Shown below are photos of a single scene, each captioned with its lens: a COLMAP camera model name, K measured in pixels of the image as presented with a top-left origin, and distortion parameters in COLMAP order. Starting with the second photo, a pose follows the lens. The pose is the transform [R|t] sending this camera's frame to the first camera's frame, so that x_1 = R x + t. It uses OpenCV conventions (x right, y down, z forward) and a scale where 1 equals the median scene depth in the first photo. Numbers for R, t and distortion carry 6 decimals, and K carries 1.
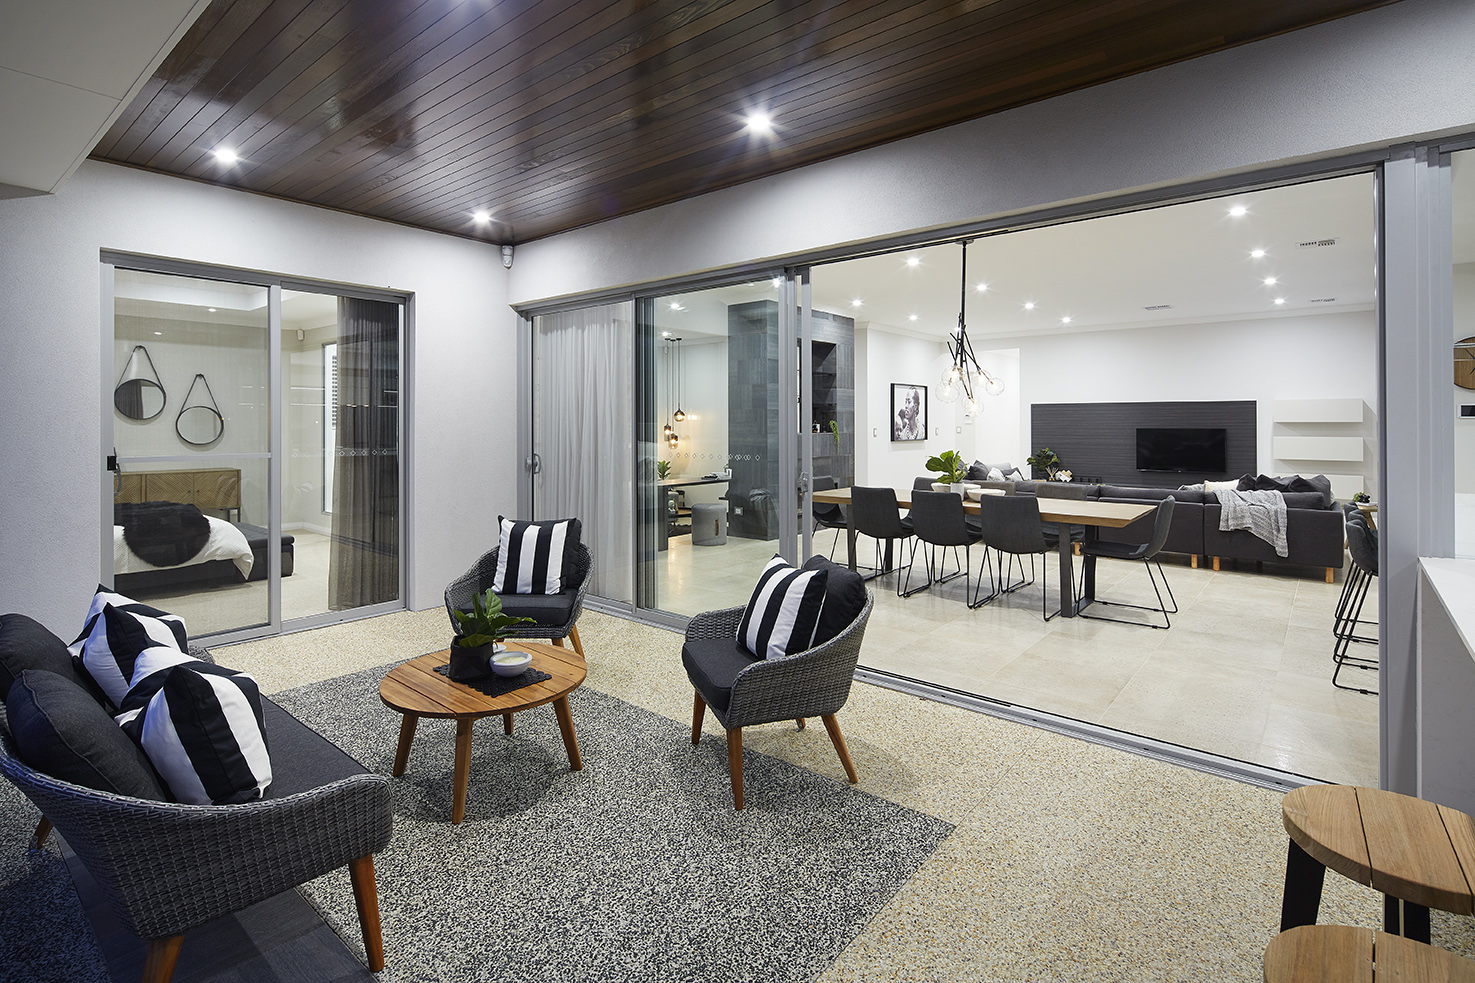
lens RADIAL K [[717.9, 0, 773.9], [0, 717.9, 420.8], [0, 0, 1]] dist [0.003924, 0.000291]
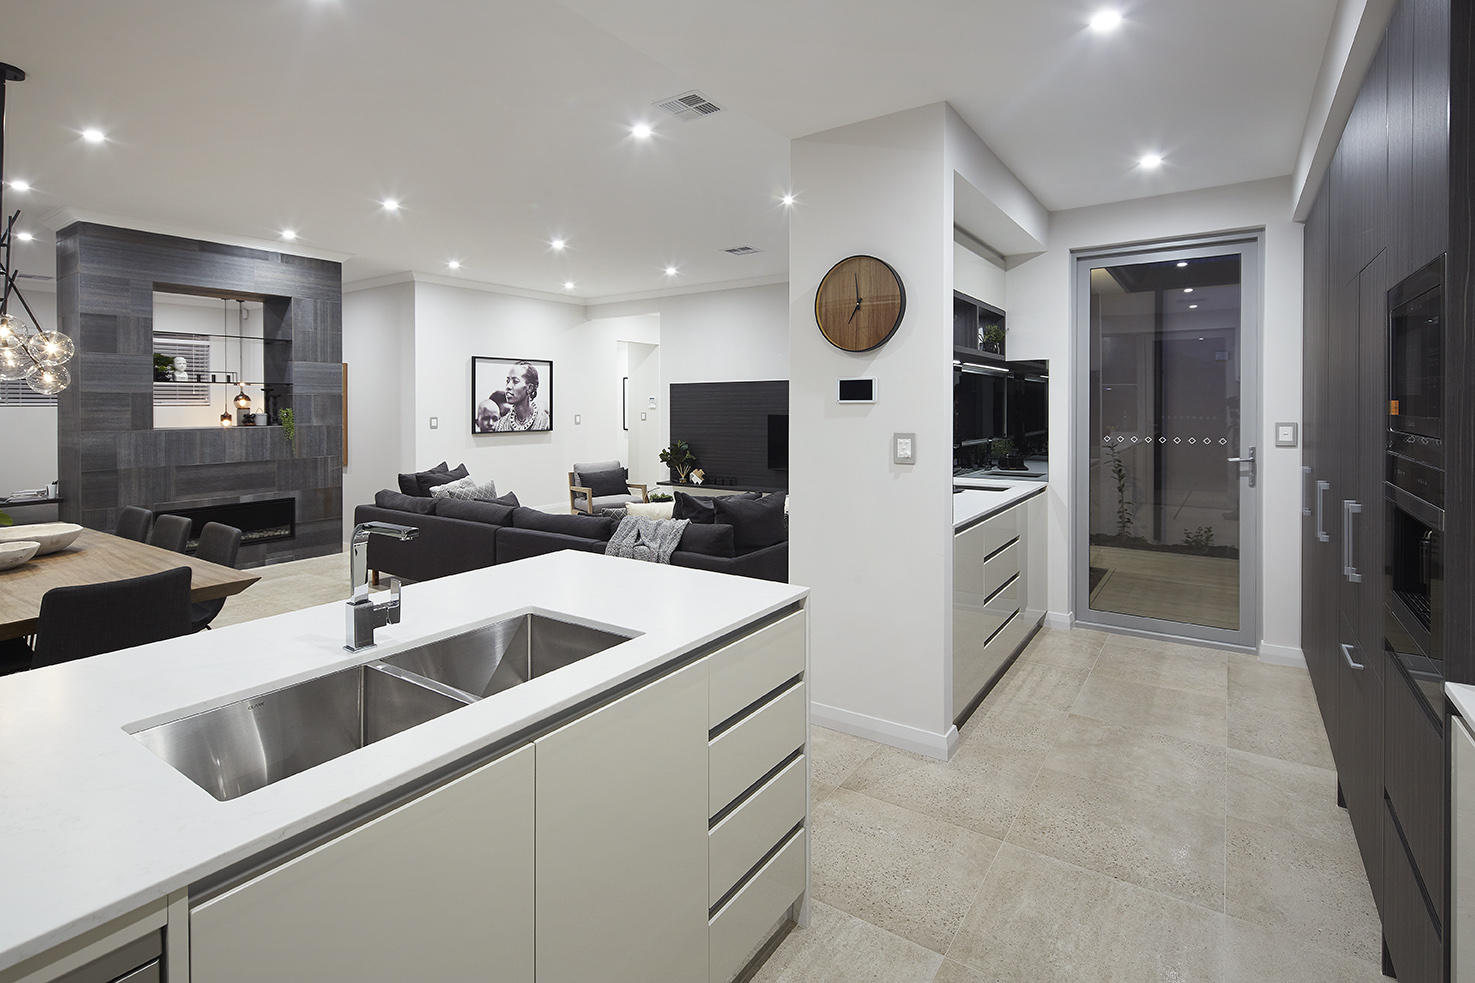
lens RADIAL K [[717.9, 0, 745.1], [0, 717.9, 414.9], [0, 0, 1]] dist [0.003924, 0.000291]
pose [[0.996586, -0.008345, 0.082144, 0.459336], [0.007110, 0.999857, 0.015320, -0.000903], [-0.082260, -0.014684, 0.996503, 0.266558]]
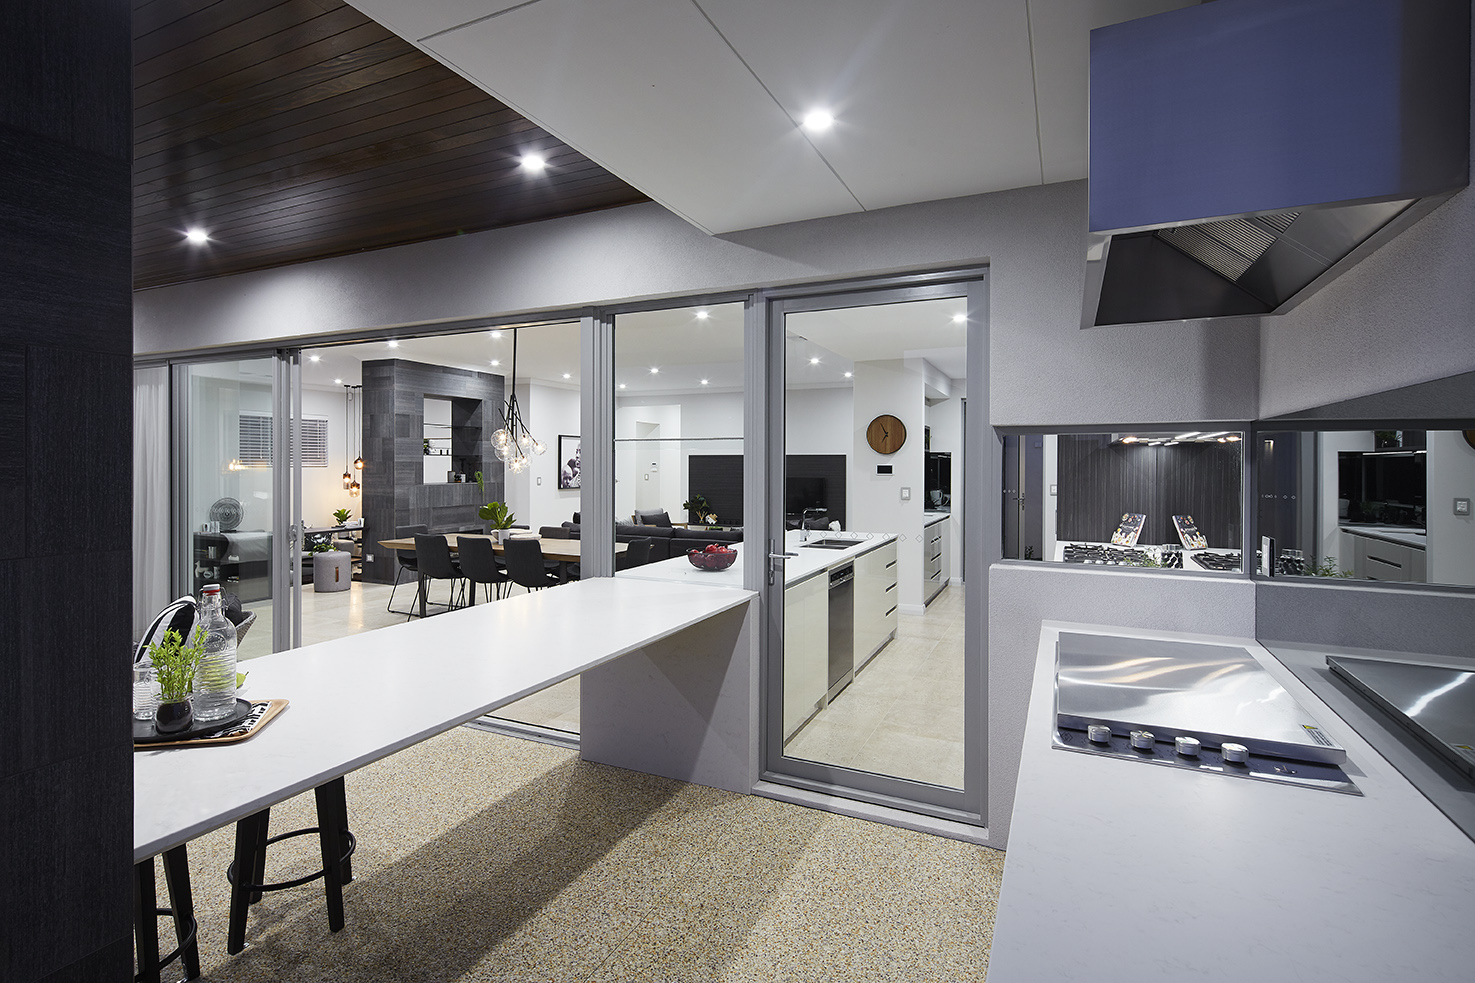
lens RADIAL K [[717.9, 0, 725.9], [0, 717.9, 472.4], [0, 0, 1]] dist [0.003924, 0.000291]
pose [[0.973190, -0.000077, 0.230005, 0.192314], [-0.002918, 0.999915, 0.012684, -0.012904], [-0.229986, -0.013015, 0.973107, -0.129370]]
